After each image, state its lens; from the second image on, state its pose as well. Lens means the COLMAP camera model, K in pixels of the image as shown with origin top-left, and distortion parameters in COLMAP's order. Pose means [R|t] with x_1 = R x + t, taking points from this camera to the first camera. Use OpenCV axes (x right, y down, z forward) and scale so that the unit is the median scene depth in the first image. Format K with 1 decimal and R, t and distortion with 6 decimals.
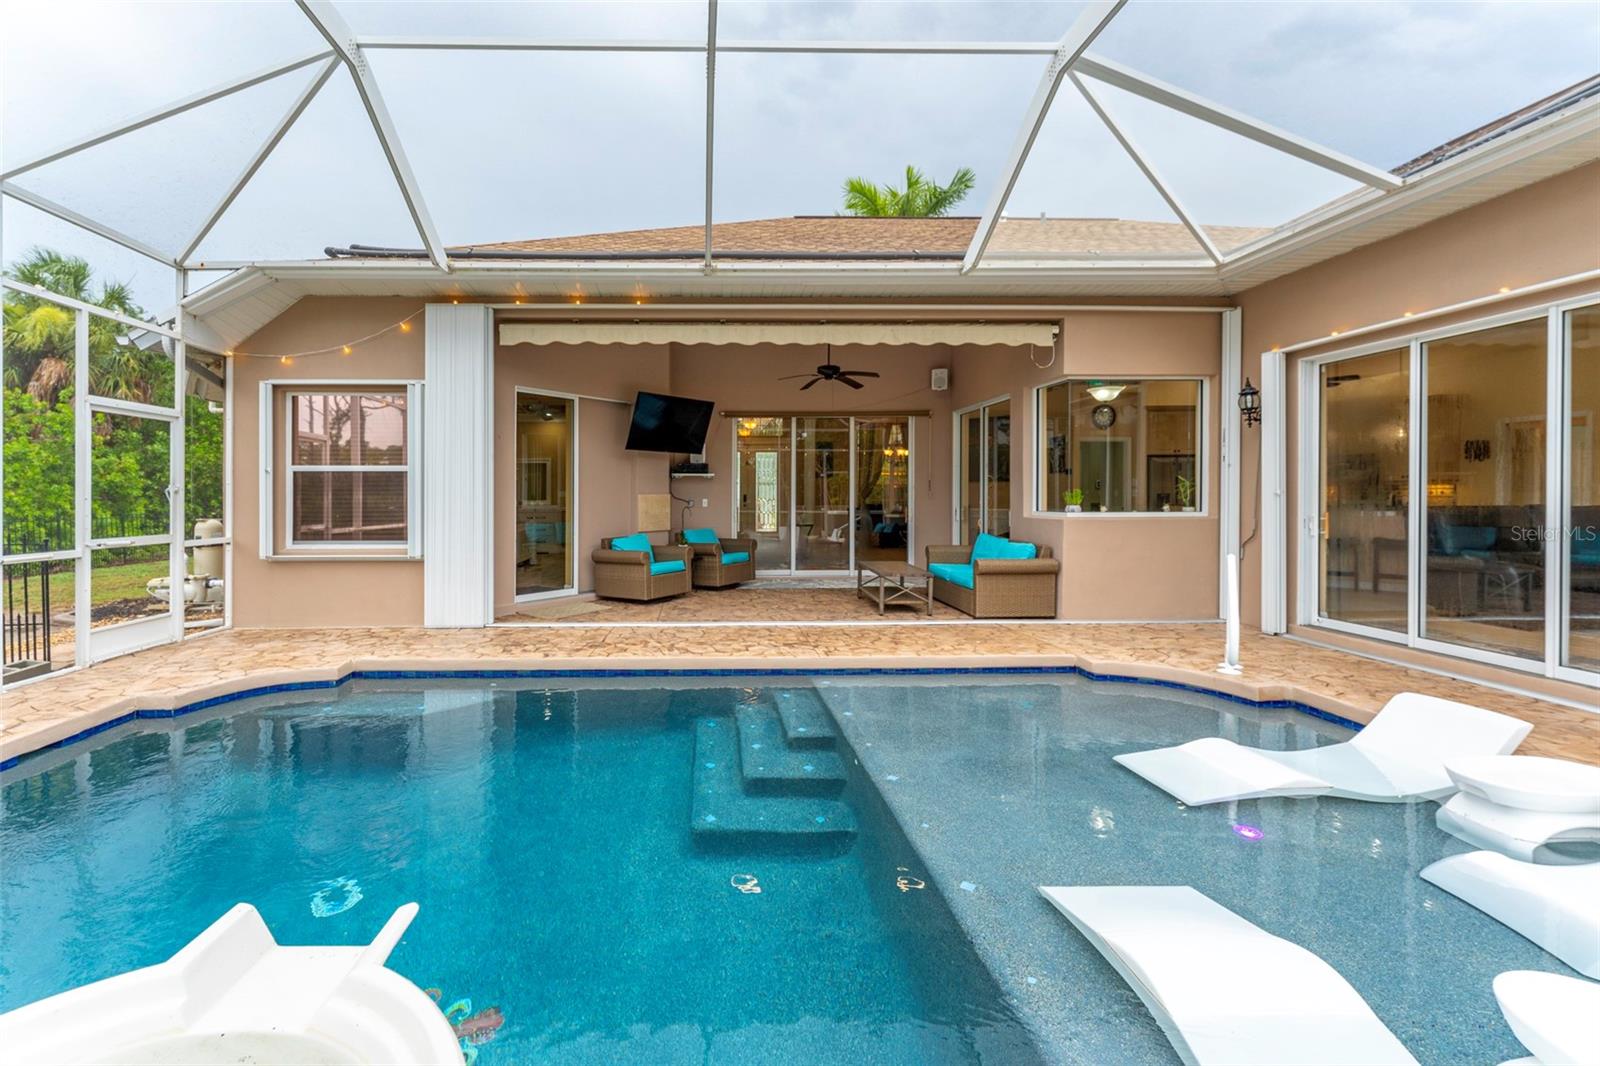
lens RADIAL K [[670.1, 0, 719.3], [0, 670.1, 500.3], [0, 0, 1]] dist [0.003290, -0.000073]
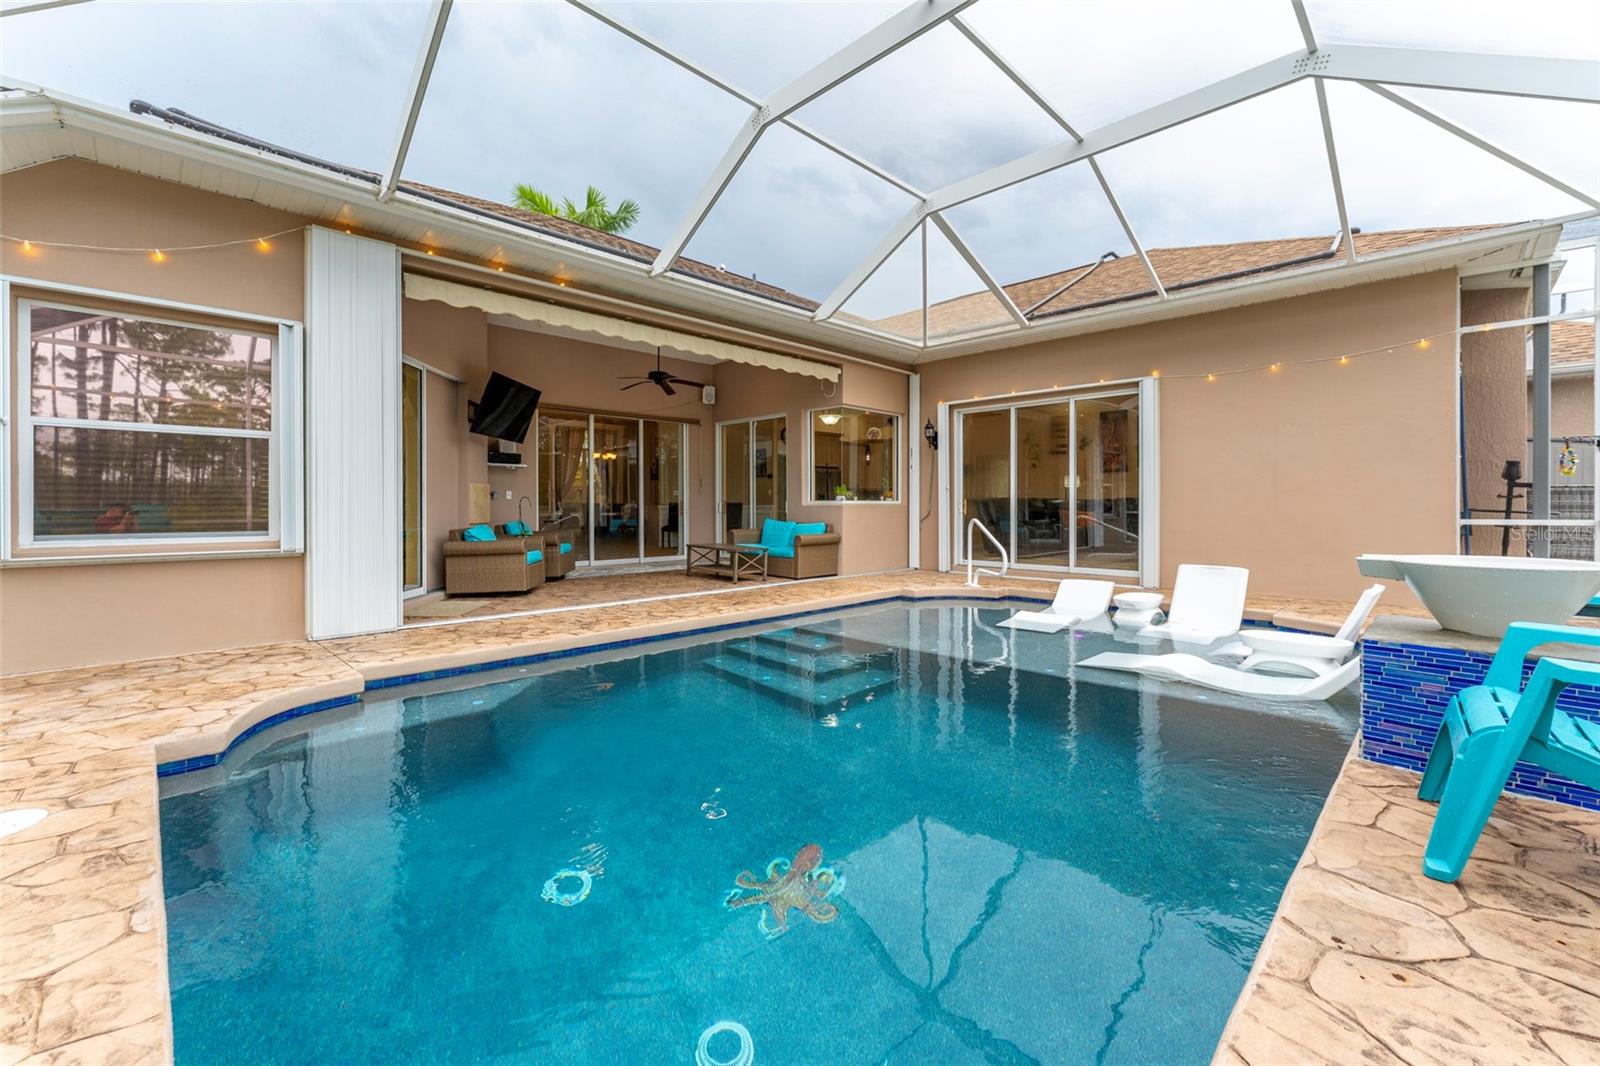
lens RADIAL K [[649.3, 0, 784.0], [0, 649.3, 508.9], [0, 0, 1]] dist [-0.000425, -0.000410]
pose [[0.734879, -0.002611, 0.678193, -0.519184], [0.005982, 0.999979, -0.002631, 0.040023], [-0.678172, 0.005990, 0.734879, 0.071158]]
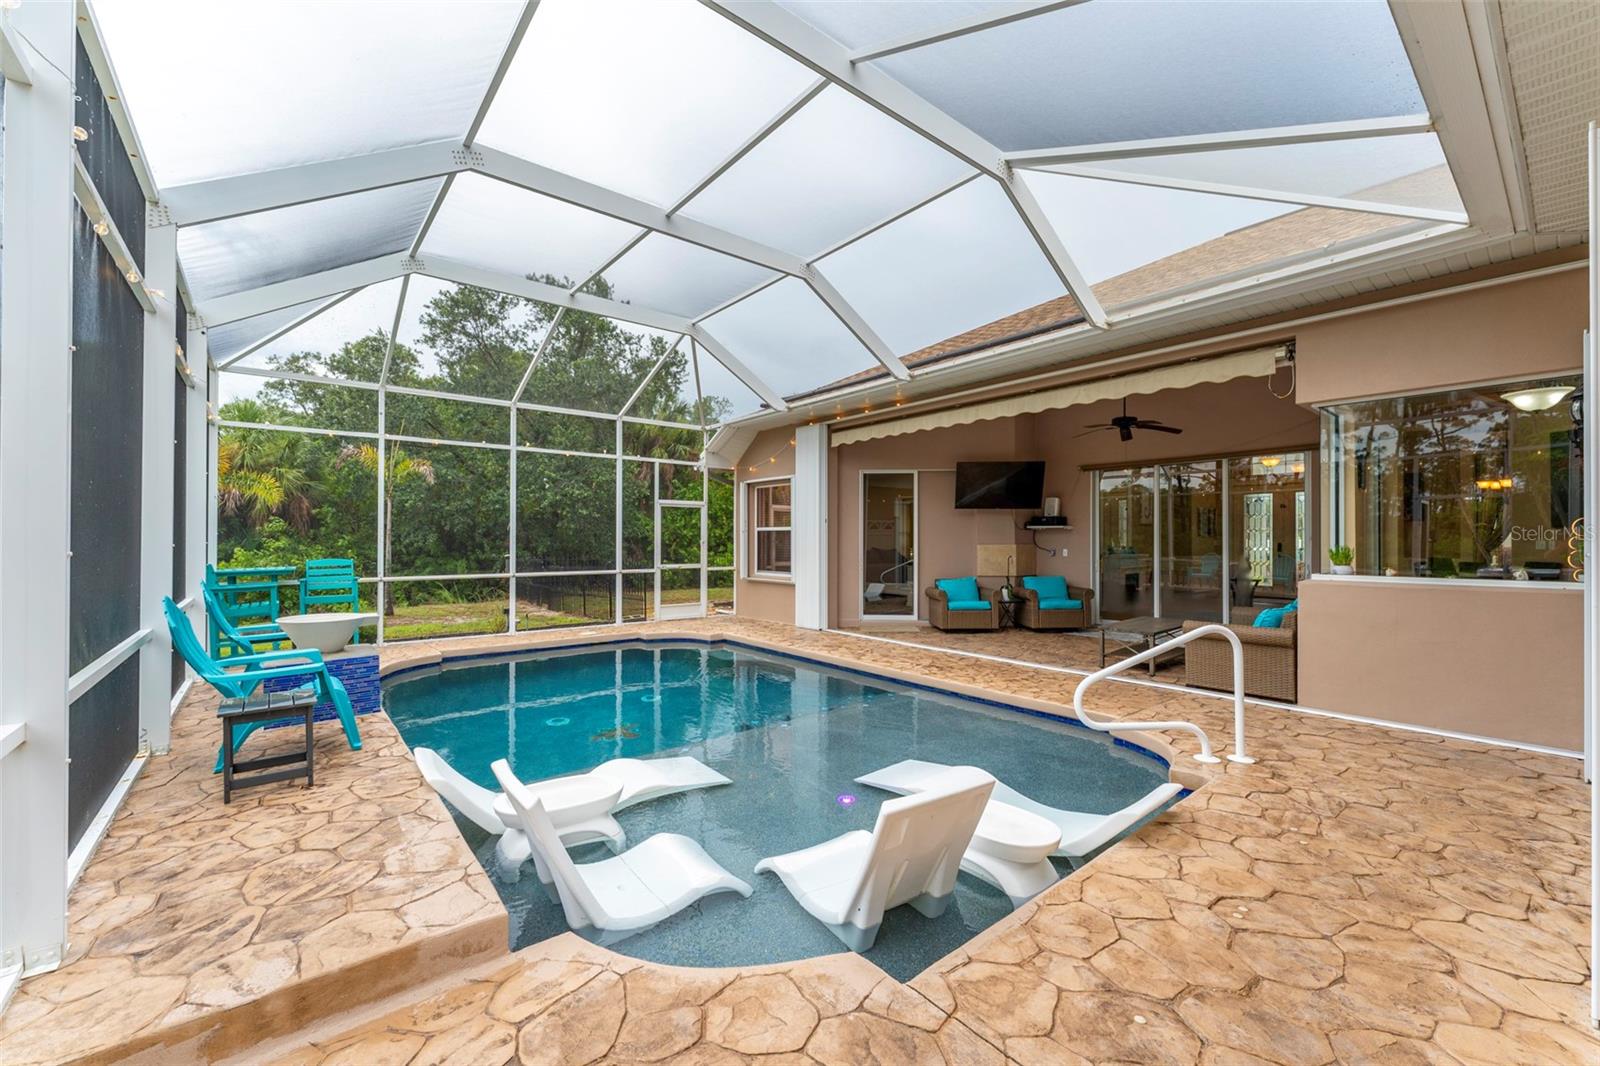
lens RADIAL K [[649.3, 0, 792.8], [0, 649.3, 532.9], [0, 0, 1]] dist [-0.000425, -0.000410]
pose [[0.603425, -0.005651, -0.797400, 0.777722], [-0.010274, 0.999837, -0.014861, -0.012875], [0.797354, 0.017160, 0.603268, 0.039608]]
